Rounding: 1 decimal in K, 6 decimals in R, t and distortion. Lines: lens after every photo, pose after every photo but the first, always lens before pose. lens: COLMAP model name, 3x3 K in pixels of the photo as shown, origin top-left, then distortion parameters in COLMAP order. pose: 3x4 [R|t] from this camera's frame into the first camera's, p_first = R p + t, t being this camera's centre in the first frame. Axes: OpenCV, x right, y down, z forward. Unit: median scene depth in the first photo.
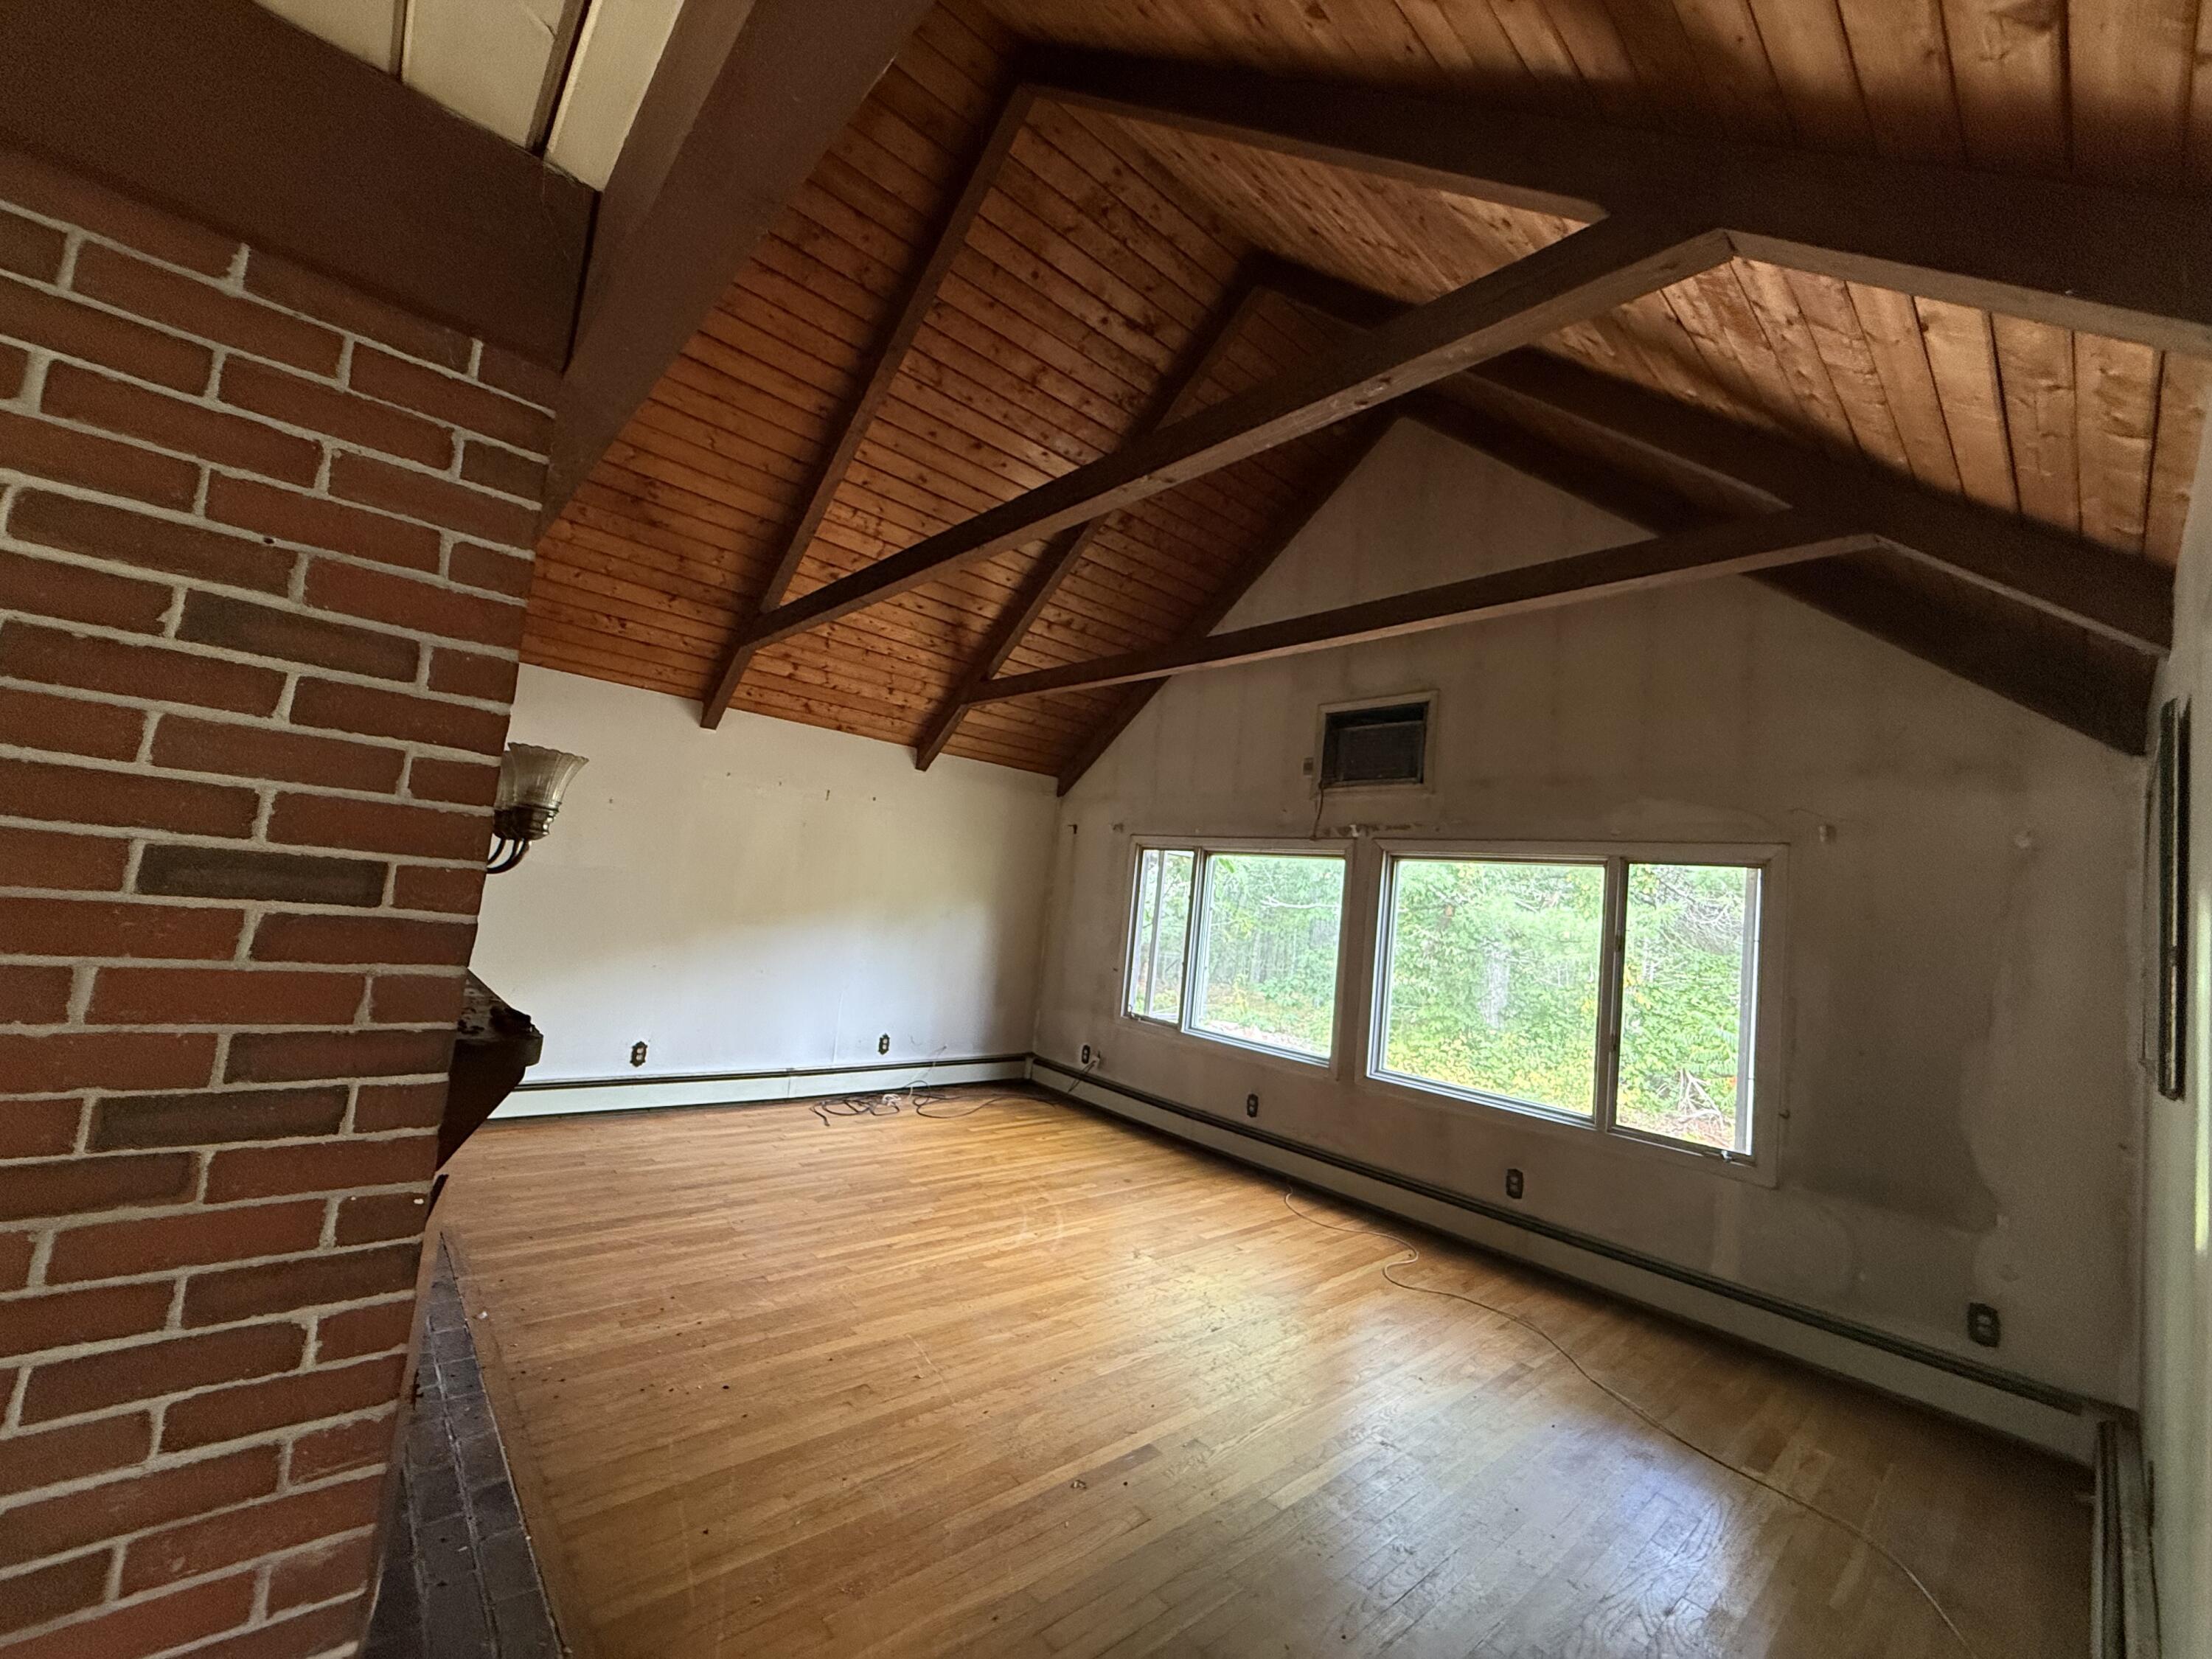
lens RADIAL K [[883.7, 0, 1104.0], [0, 883.7, 836.0], [0, 0, 1]] dist [0.001720, -0.000457]
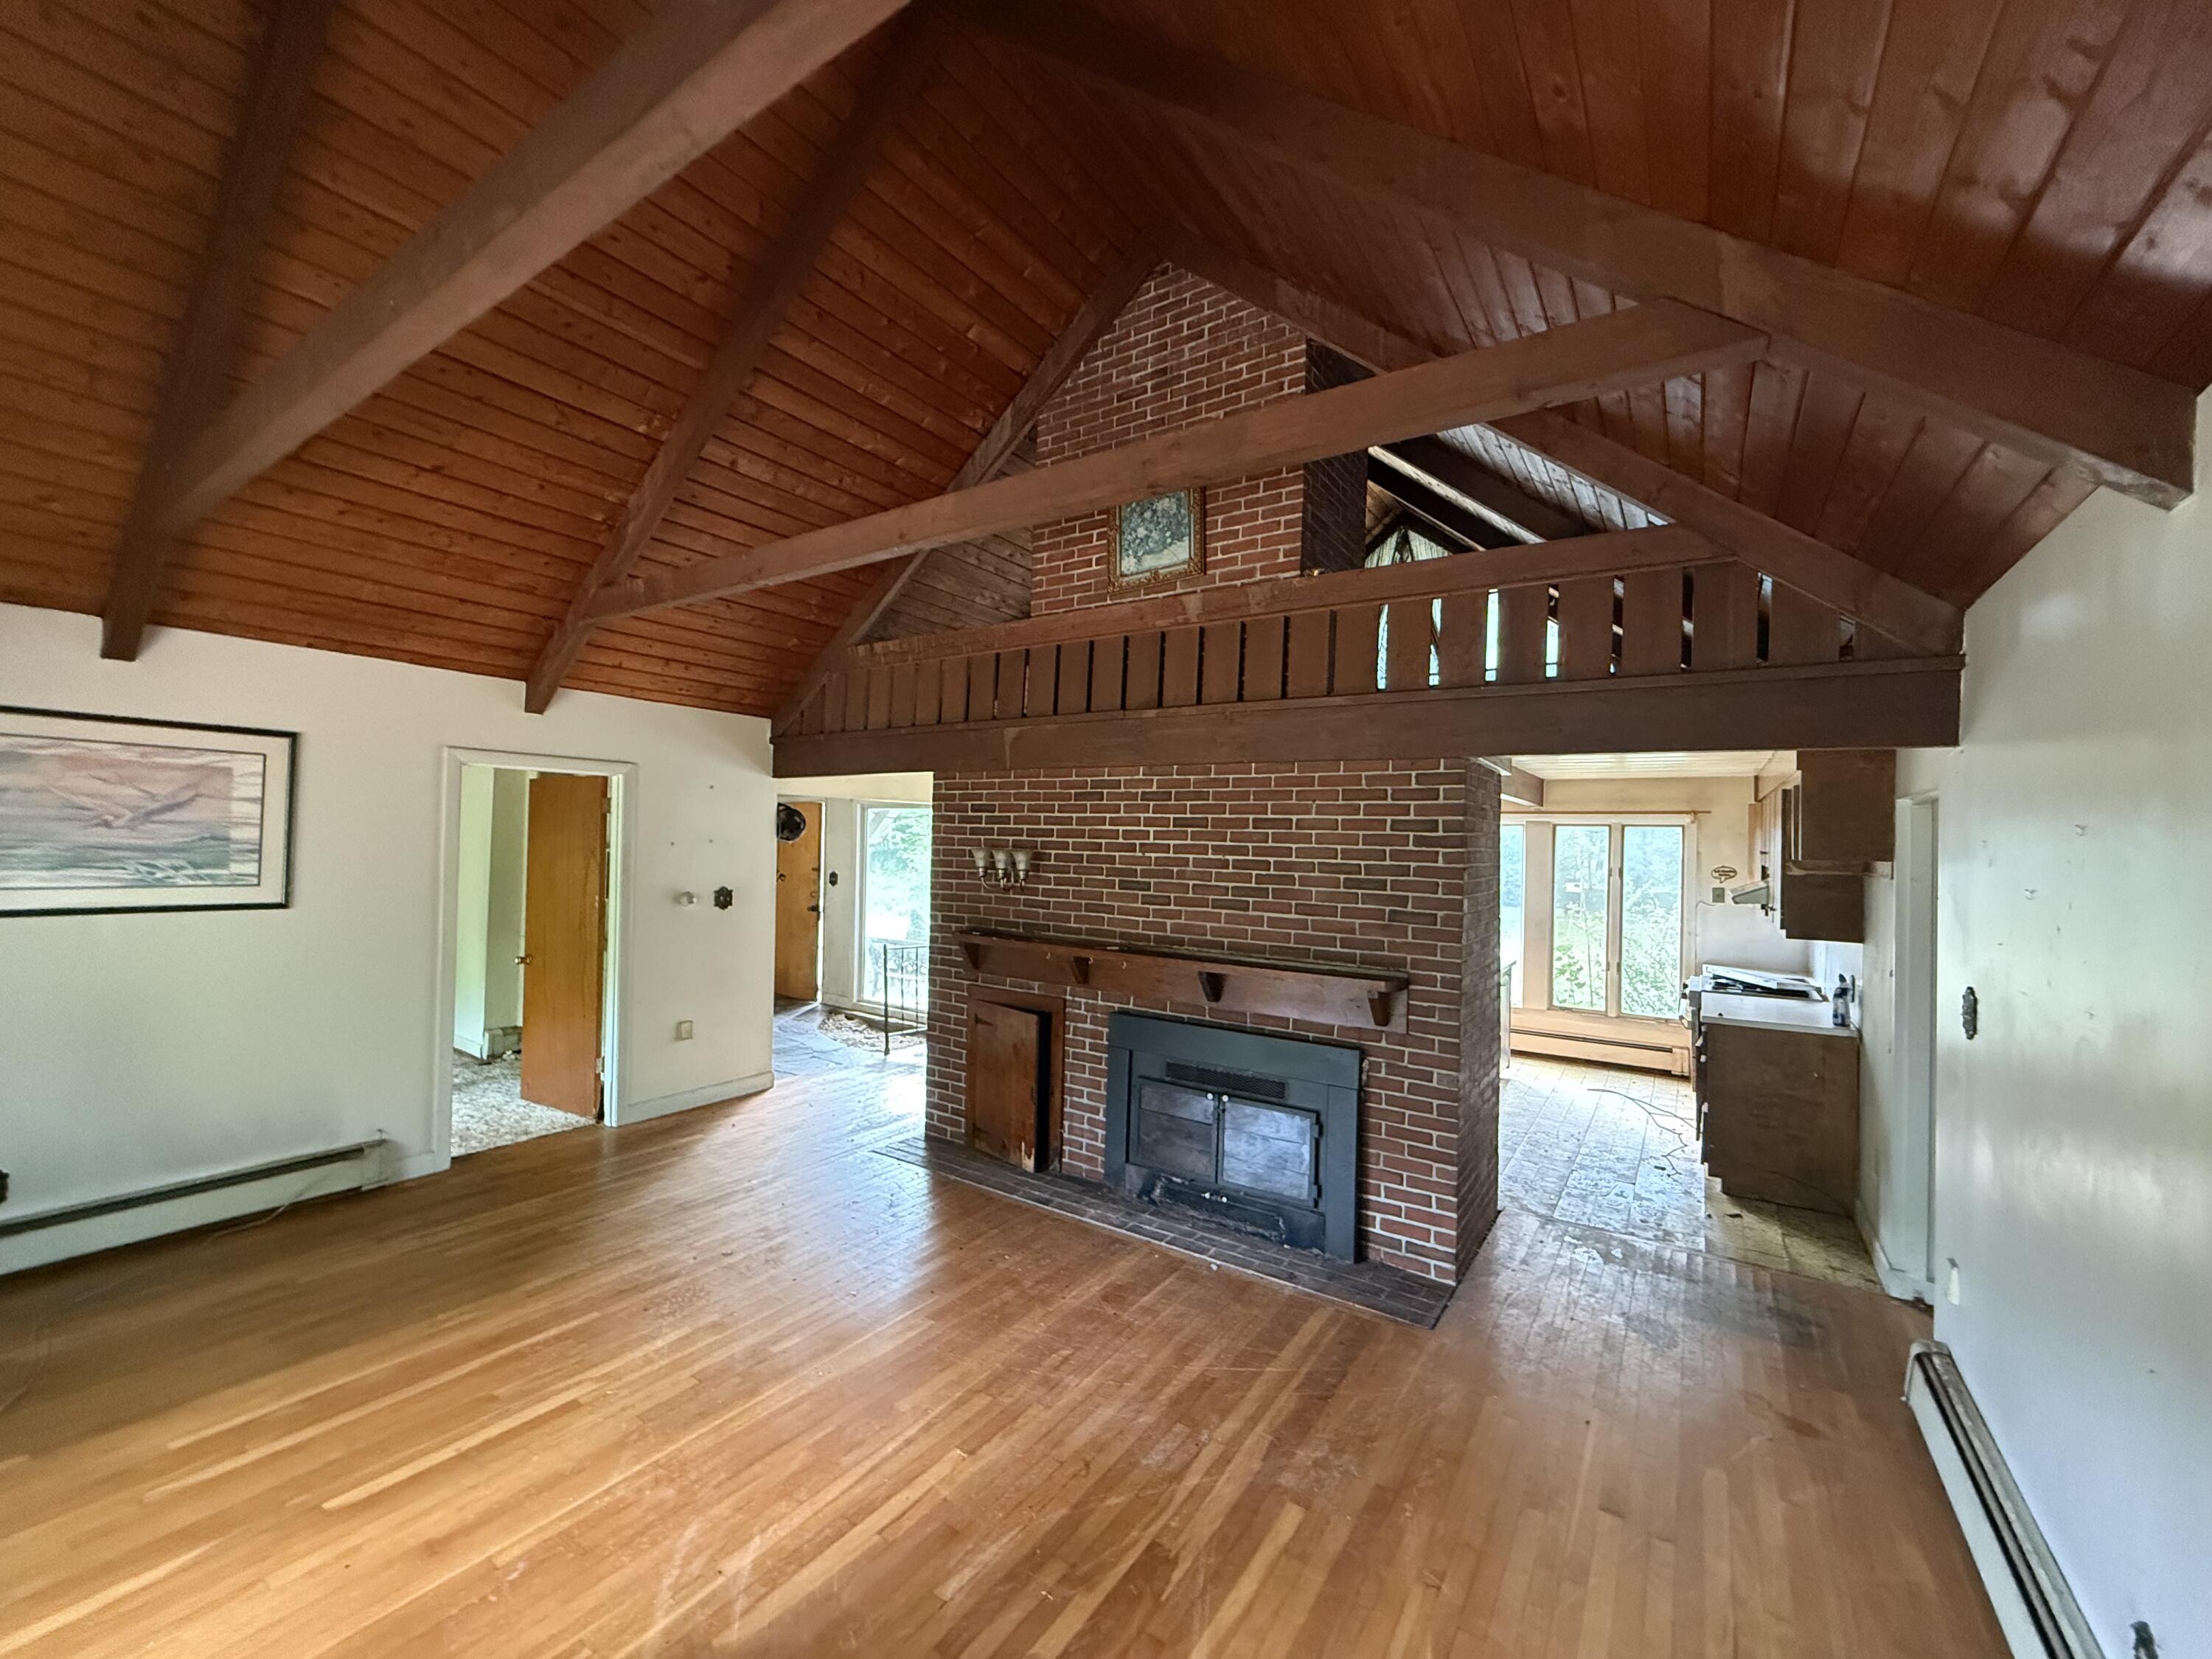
lens RADIAL K [[883.7, 0, 1103.7], [0, 883.7, 828.5], [0, 0, 1]] dist [0.001720, -0.000457]
pose [[-0.963103, -0.129358, -0.236007, -0.092222], [-0.105483, 0.988187, -0.111179, 0.042651], [0.247601, -0.082182, -0.965370, 1.266011]]
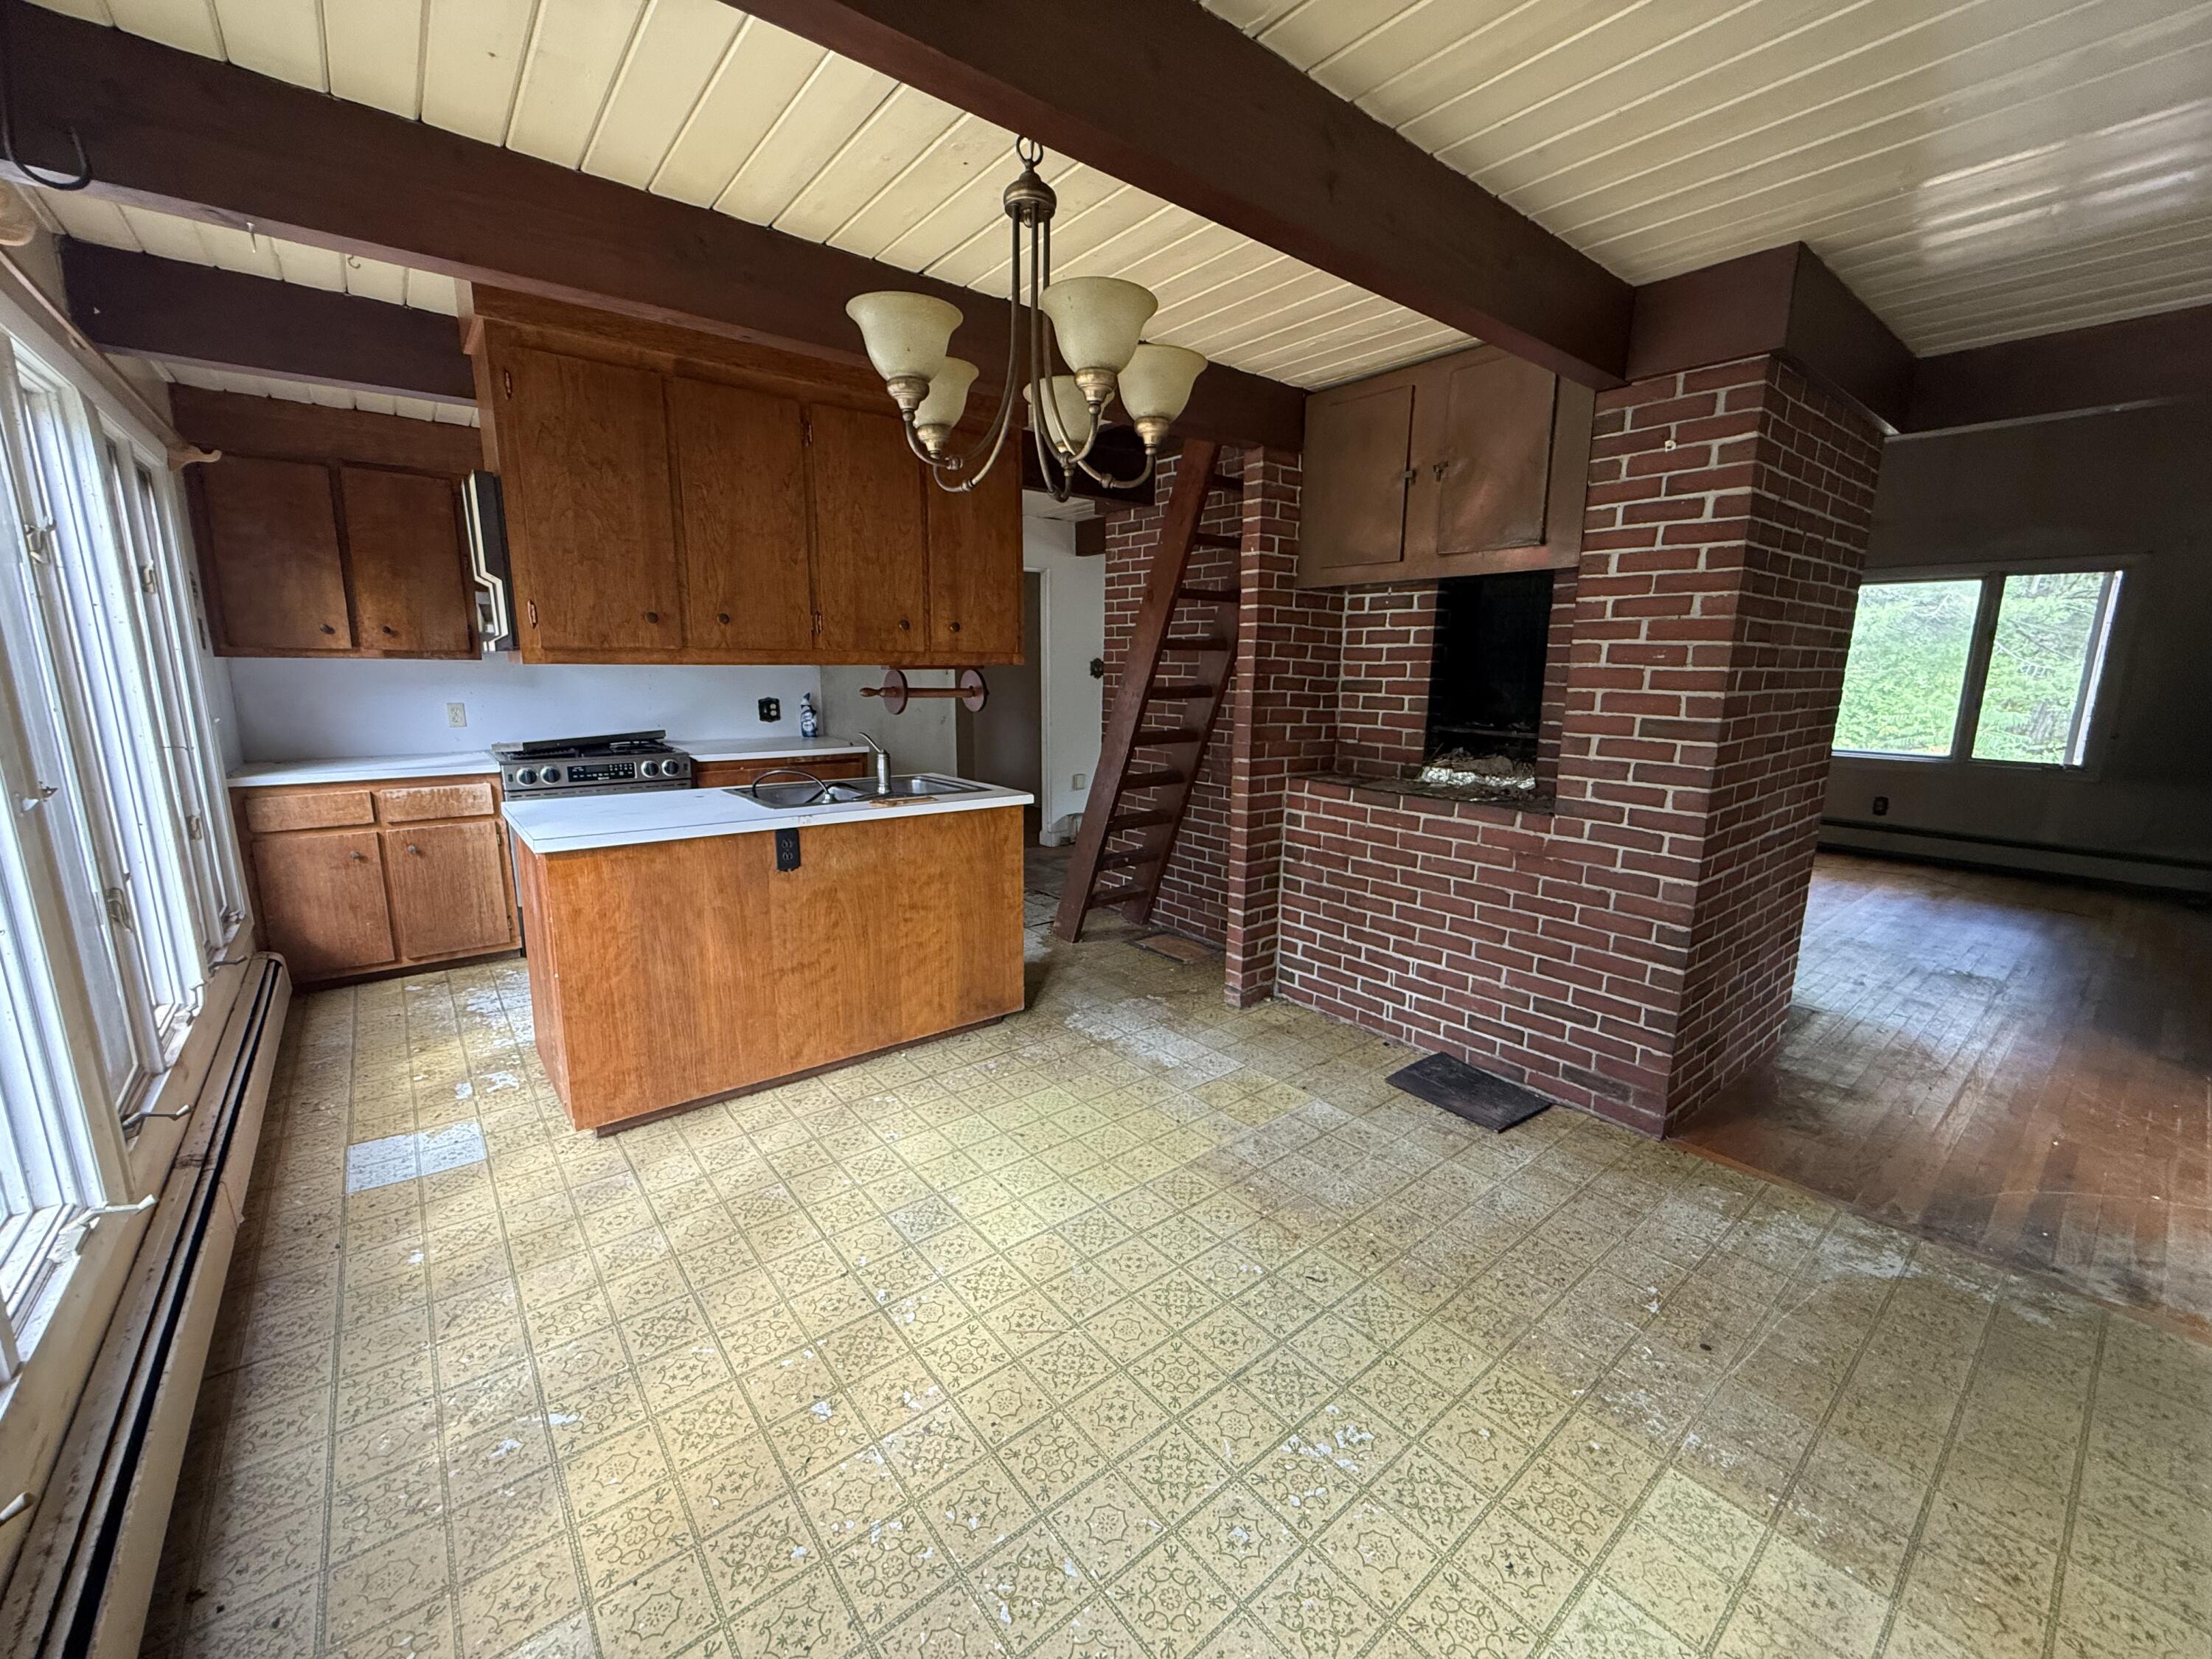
lens RADIAL K [[883.7, 0, 1097.5], [0, 883.7, 832.1], [0, 0, 1]] dist [0.001720, -0.000457]
pose [[0.994134, -0.082755, -0.069638, -0.632581], [0.098192, 0.960517, 0.260317, -0.069139], [0.045346, -0.265628, 0.963009, -0.426681]]
